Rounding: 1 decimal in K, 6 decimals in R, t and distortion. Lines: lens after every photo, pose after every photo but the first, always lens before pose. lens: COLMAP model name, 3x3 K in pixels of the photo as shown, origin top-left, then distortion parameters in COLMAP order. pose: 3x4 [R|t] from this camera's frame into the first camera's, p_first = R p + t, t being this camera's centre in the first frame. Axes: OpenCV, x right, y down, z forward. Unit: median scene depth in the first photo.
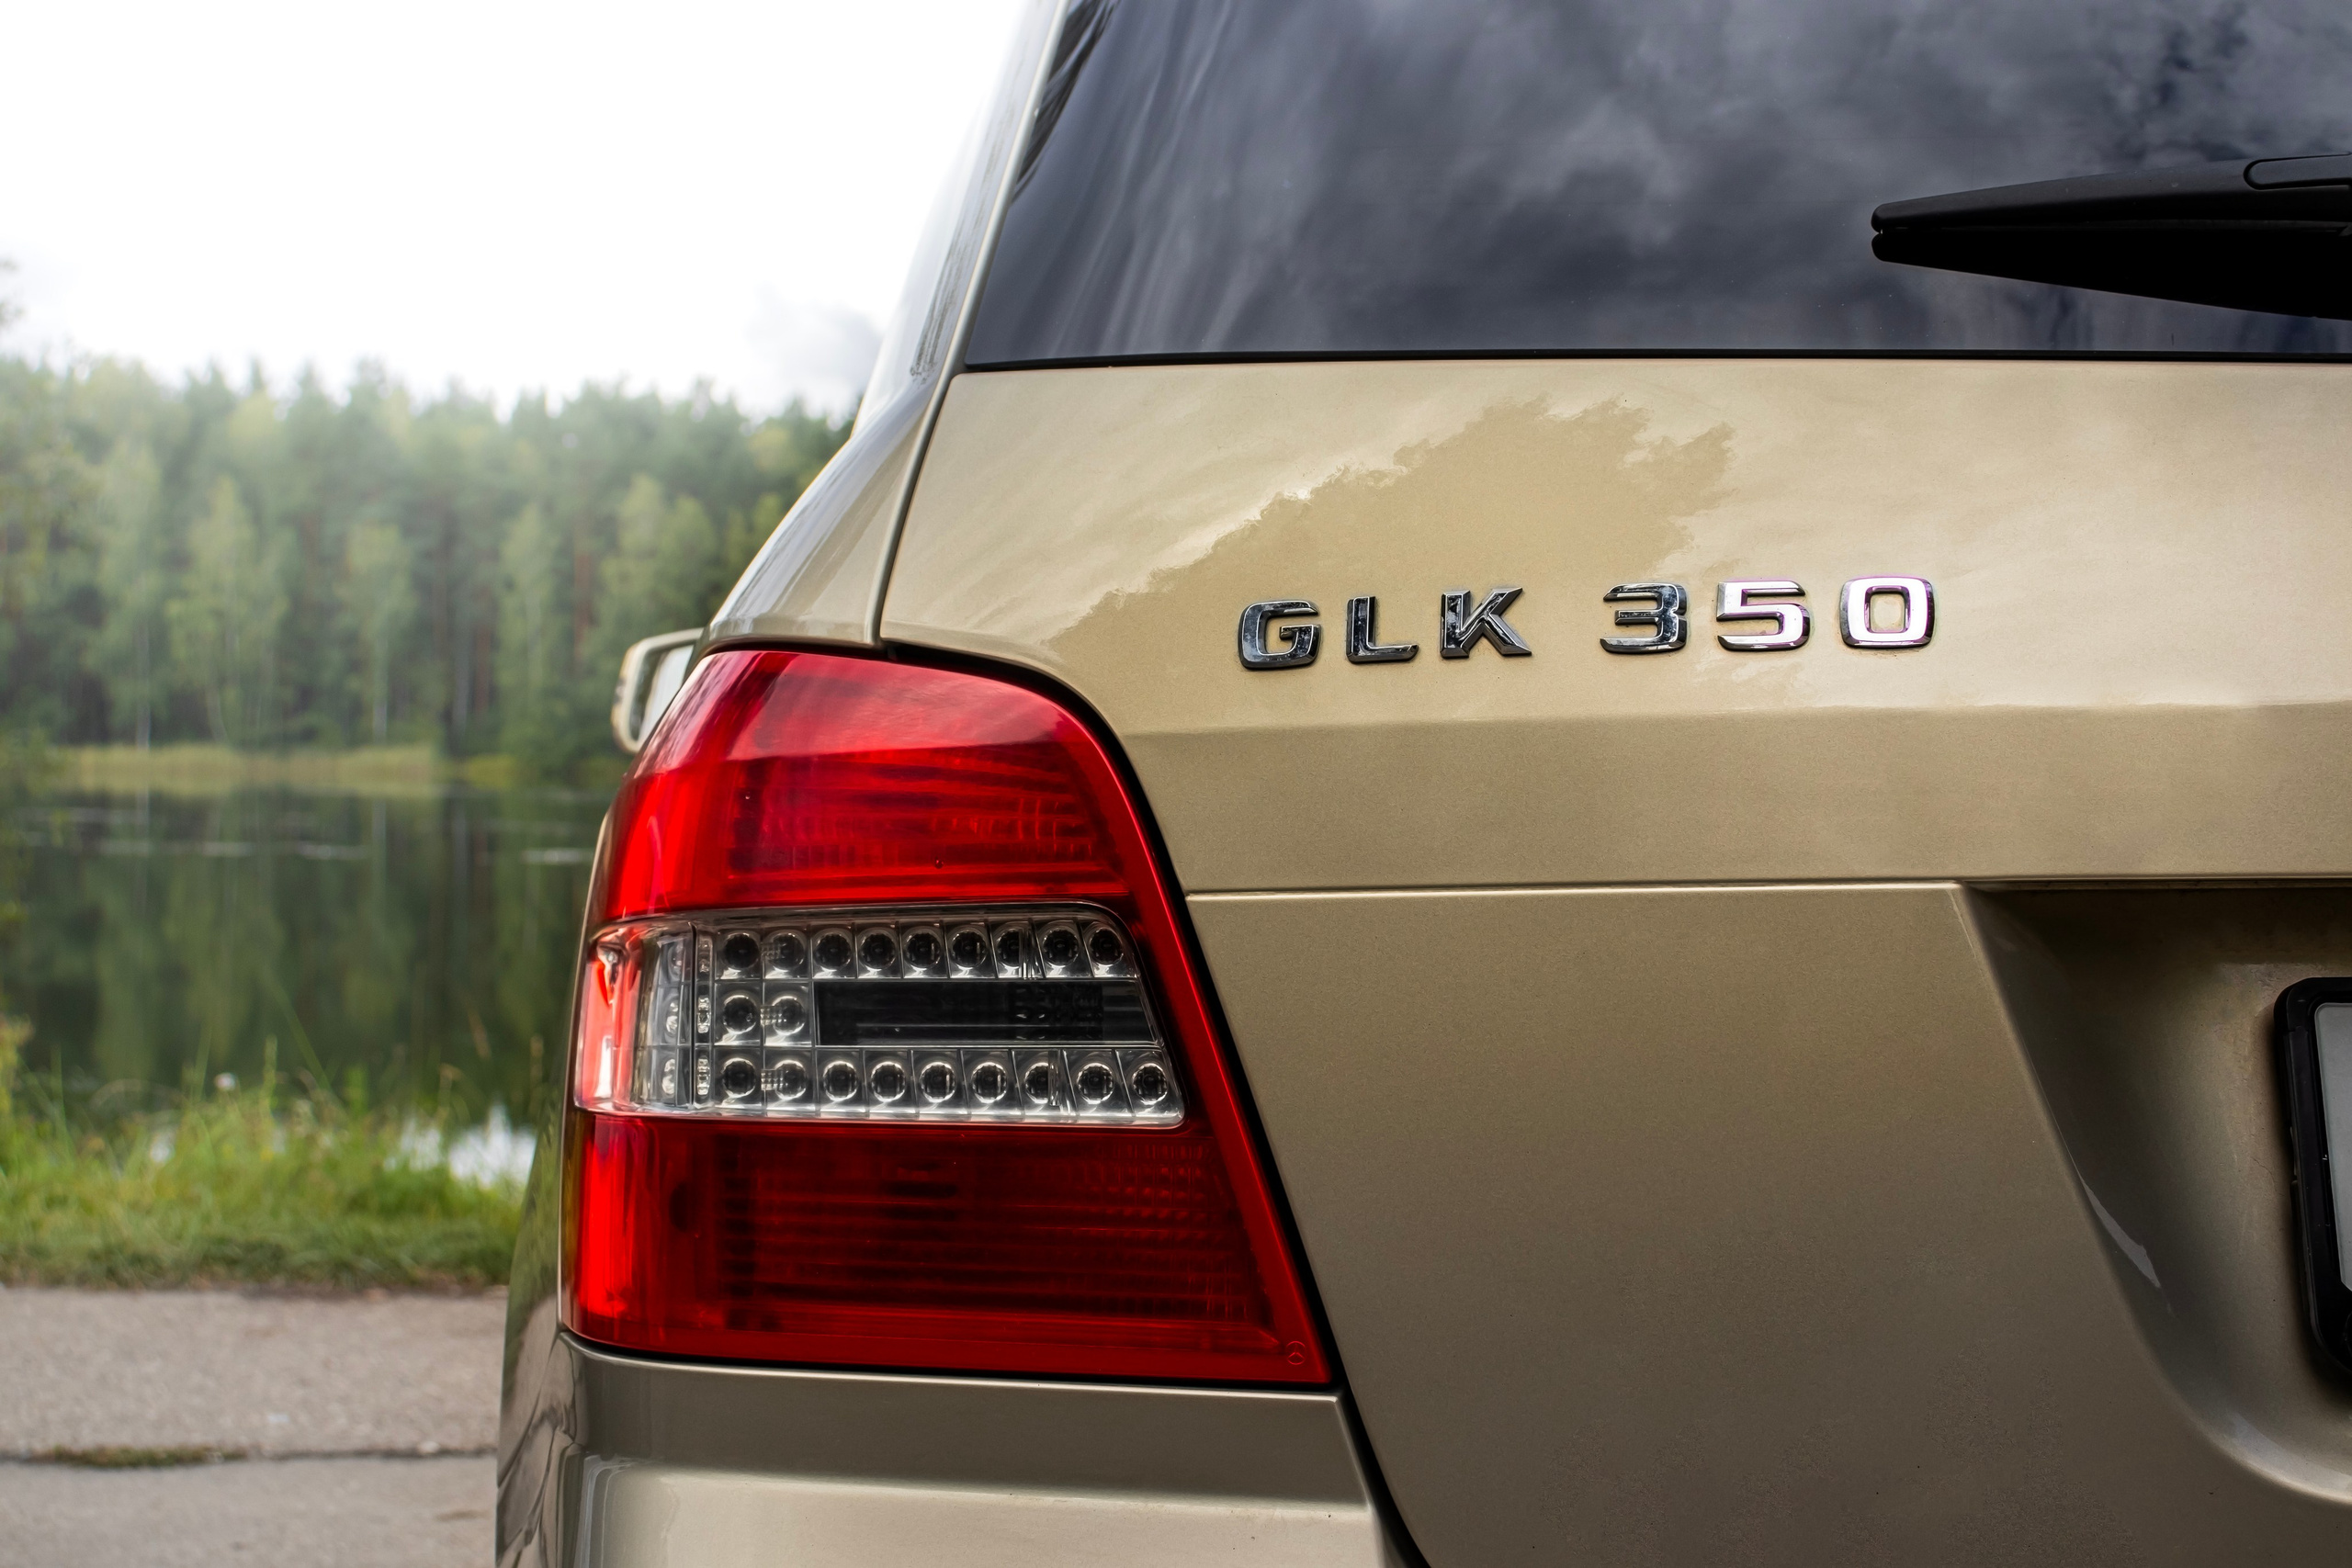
lens RADIAL K [[3744.2, 0, 1170.5], [0, 3744.2, 798.4], [0, 0, 1]] dist [0.124332, 0.000000]
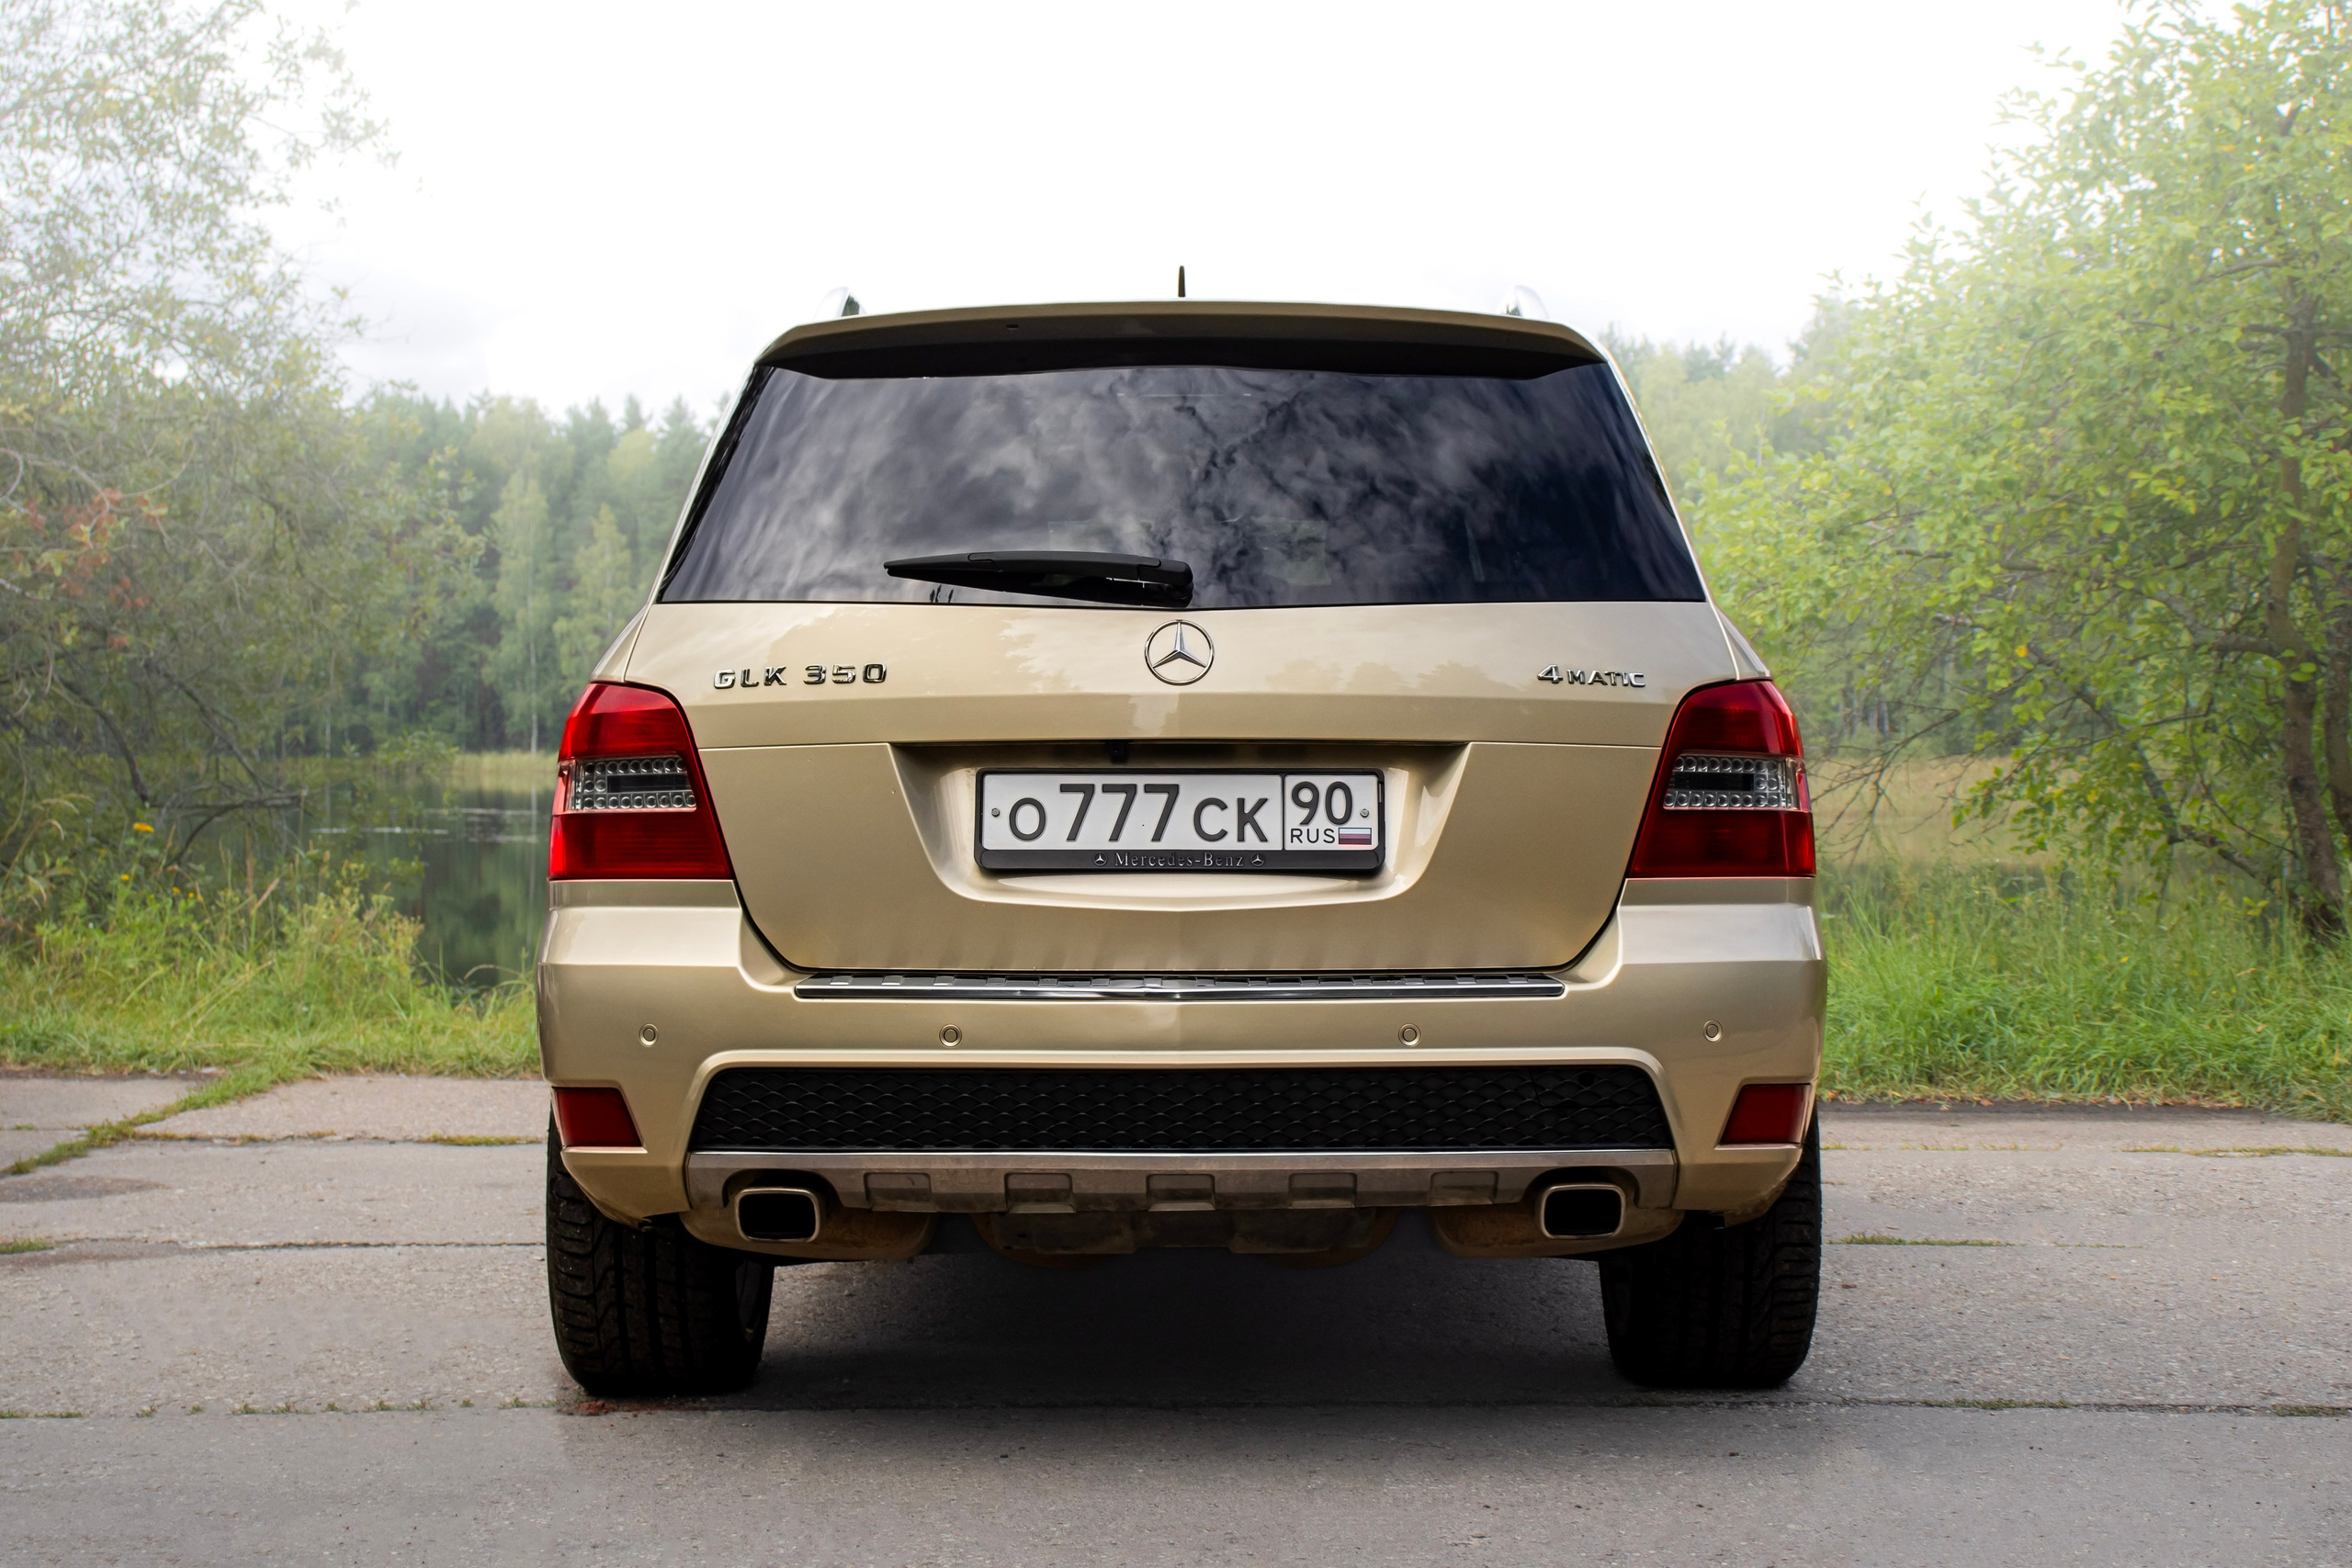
lens RADIAL K [[3589.9, 0, 1171.4], [0, 3589.9, 769.1], [0, 0, 1]] dist [0.101733, 0.000000]
pose [[0.995767, -0.007070, -0.091637, 0.148602], [0.006395, 0.999950, -0.007664, 0.014085], [0.091687, 0.007045, 0.995763, -0.468116]]
